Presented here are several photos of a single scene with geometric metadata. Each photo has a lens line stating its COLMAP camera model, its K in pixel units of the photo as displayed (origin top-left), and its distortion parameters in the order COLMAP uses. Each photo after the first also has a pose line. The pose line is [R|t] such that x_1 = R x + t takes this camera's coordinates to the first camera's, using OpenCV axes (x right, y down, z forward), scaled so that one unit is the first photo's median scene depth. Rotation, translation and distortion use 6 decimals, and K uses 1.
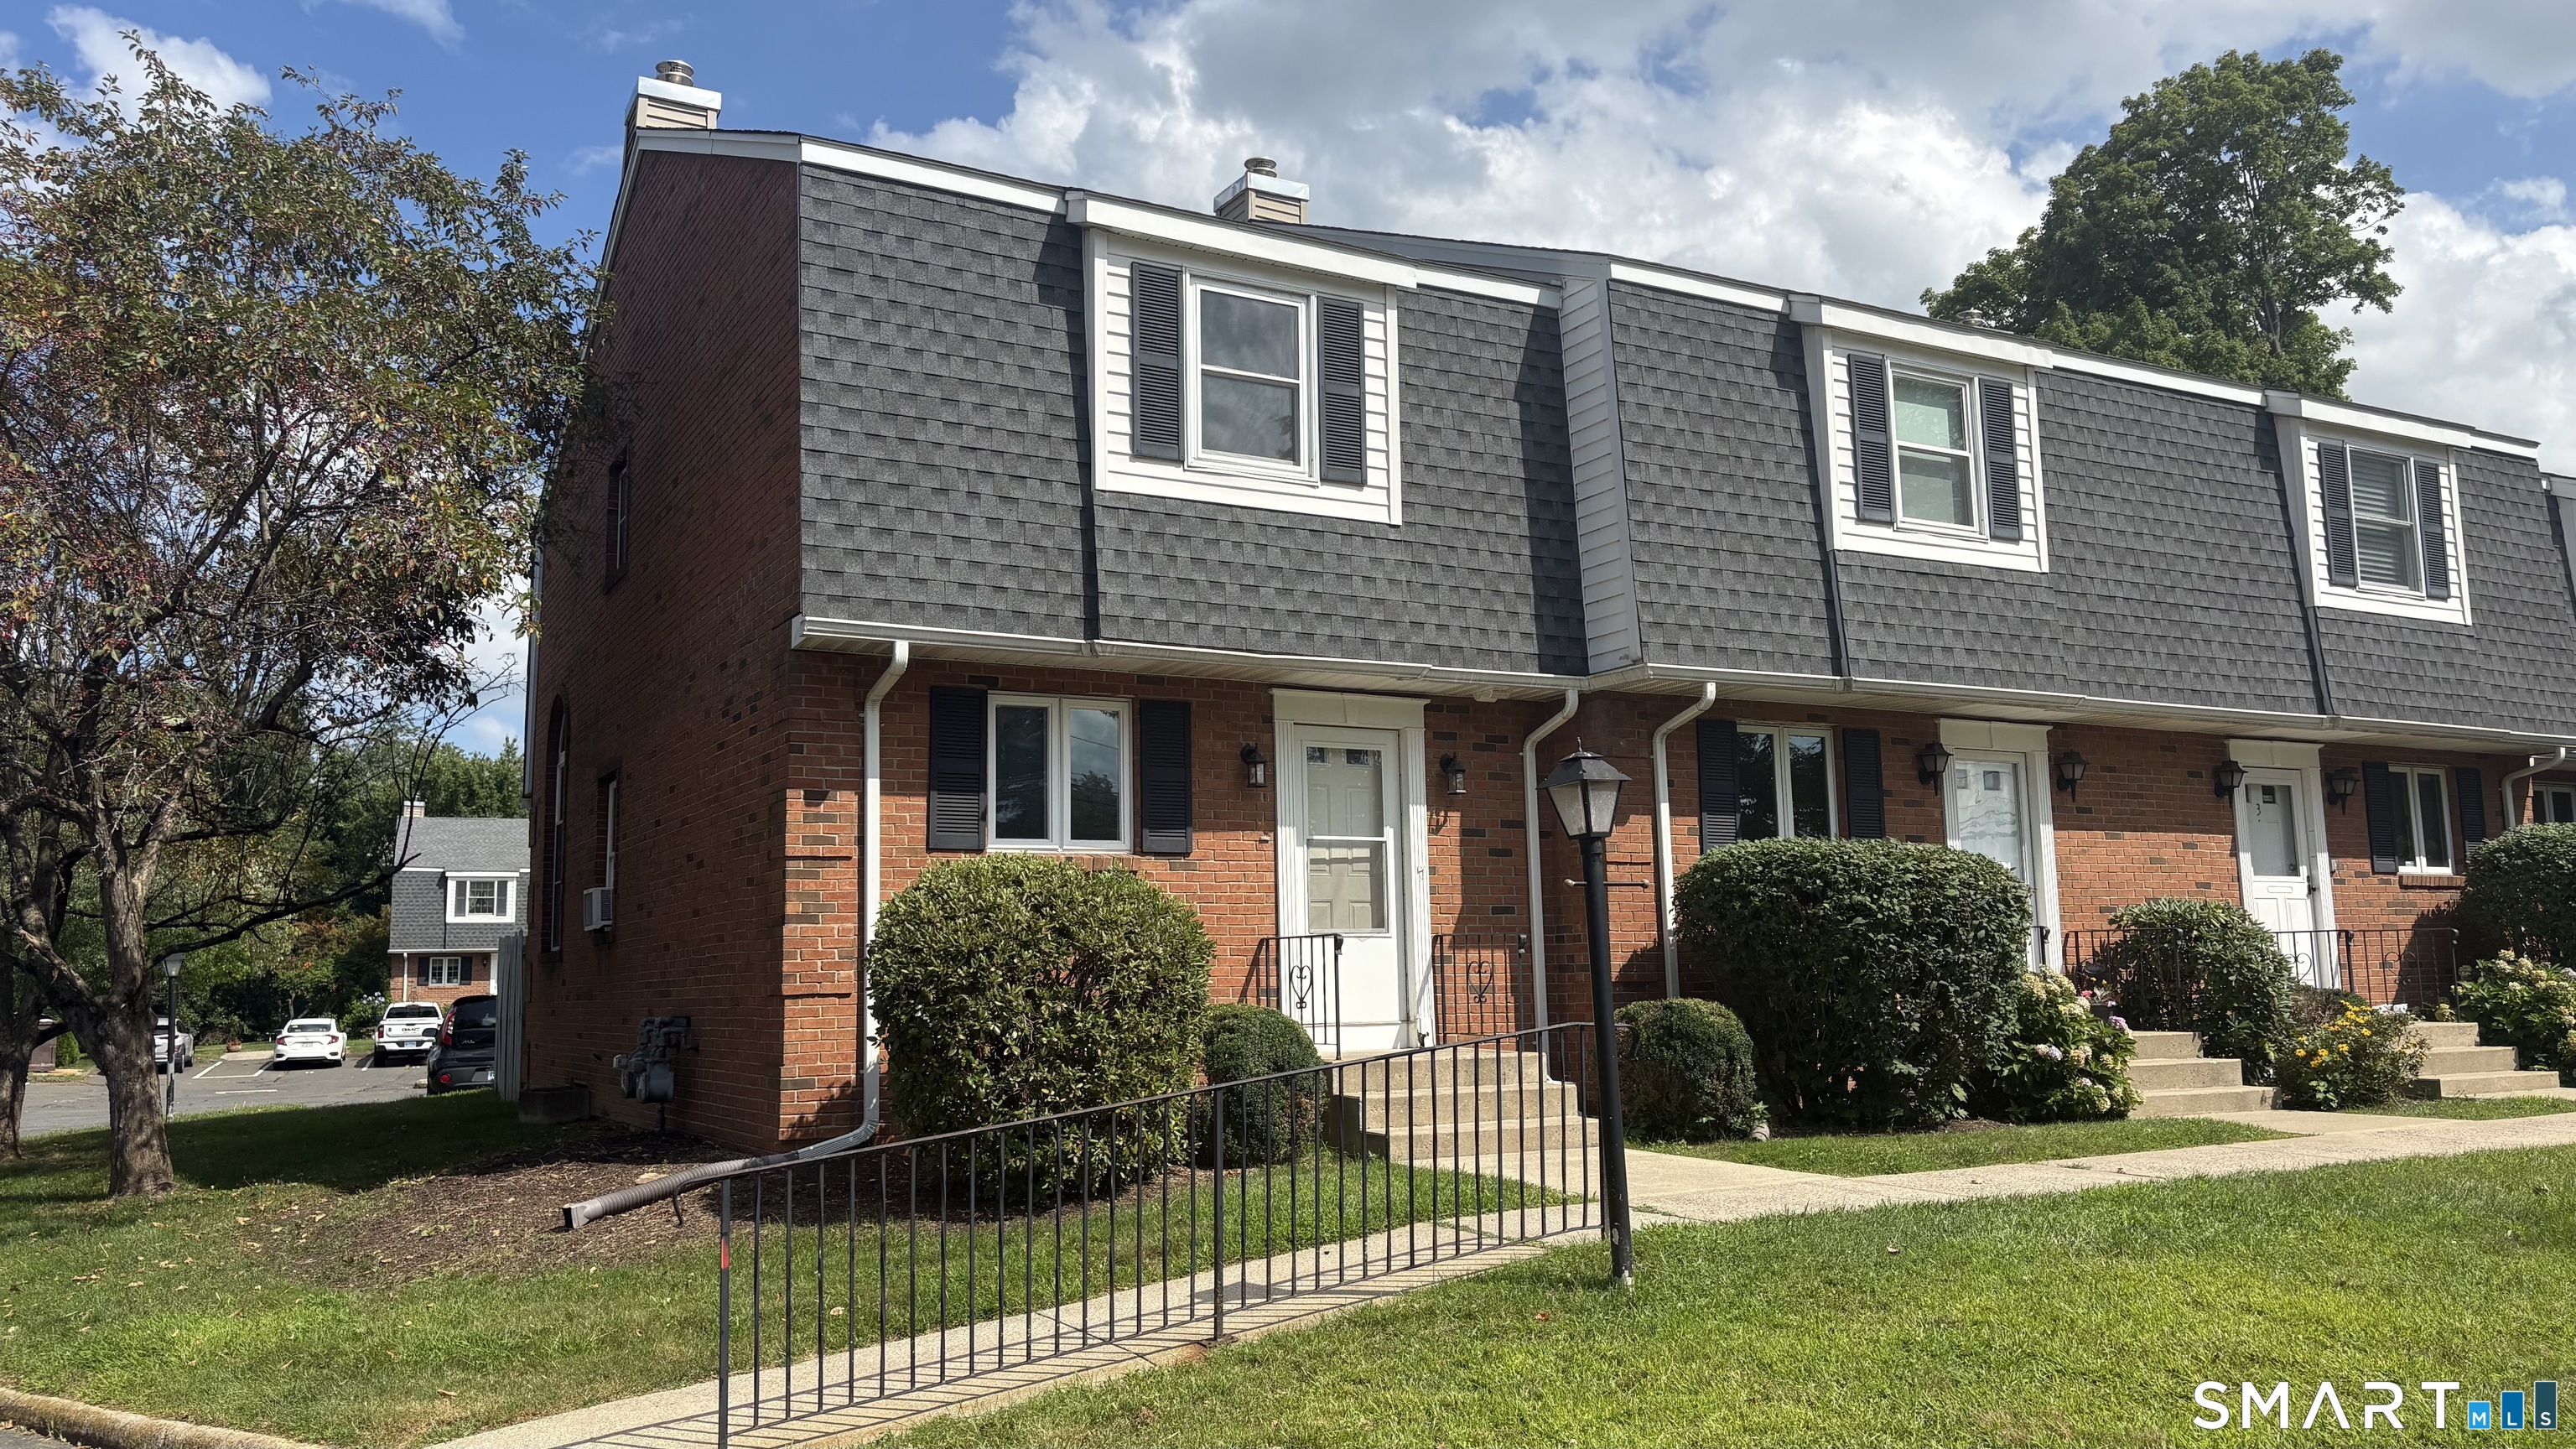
lens RADIAL K [[1933.3, 0, 1301.6], [0, 1933.3, 734.5], [0, 0, 1]] dist [0.099154, -0.112496]
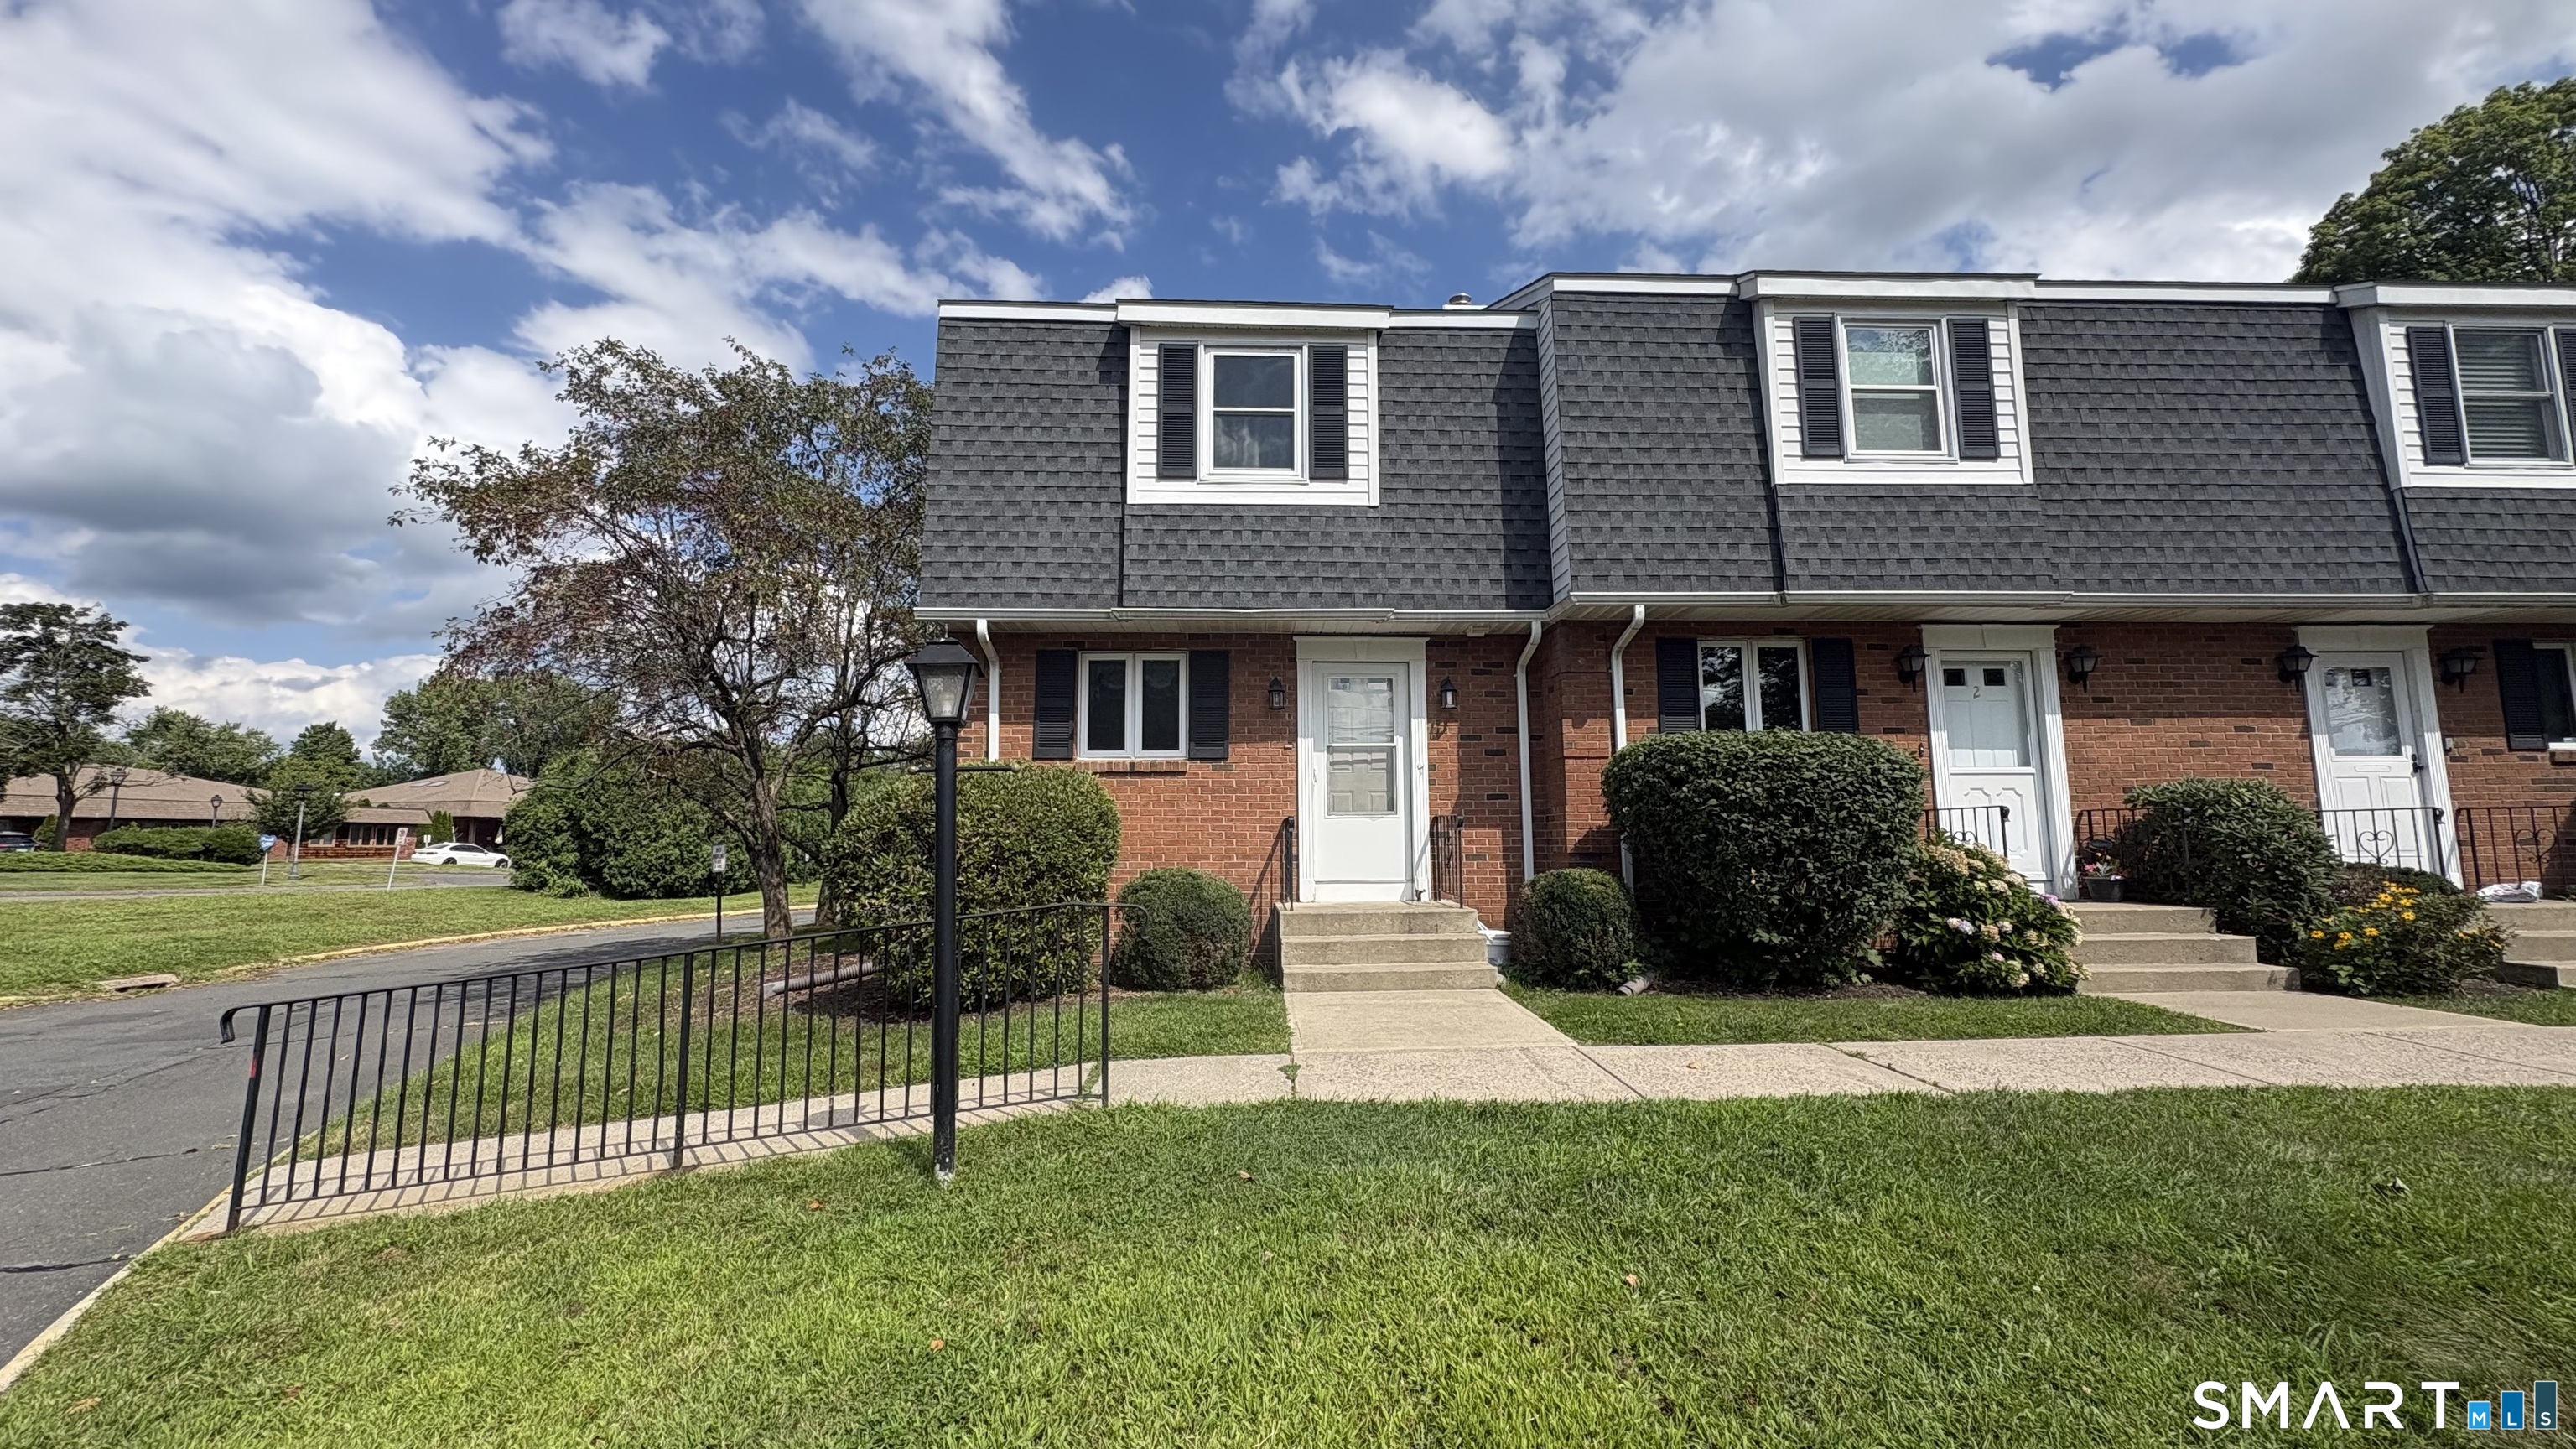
lens RADIAL K [[1028.5, 0, 1287.7], [0, 1028.5, 721.8], [0, 0, 1]] dist [0.001239, 0.000487]
pose [[0.890828, -0.041113, -0.452478, 0.302339], [0.047112, 0.998888, 0.001991, 0.033843], [0.451893, -0.023091, 0.891773, 0.337113]]
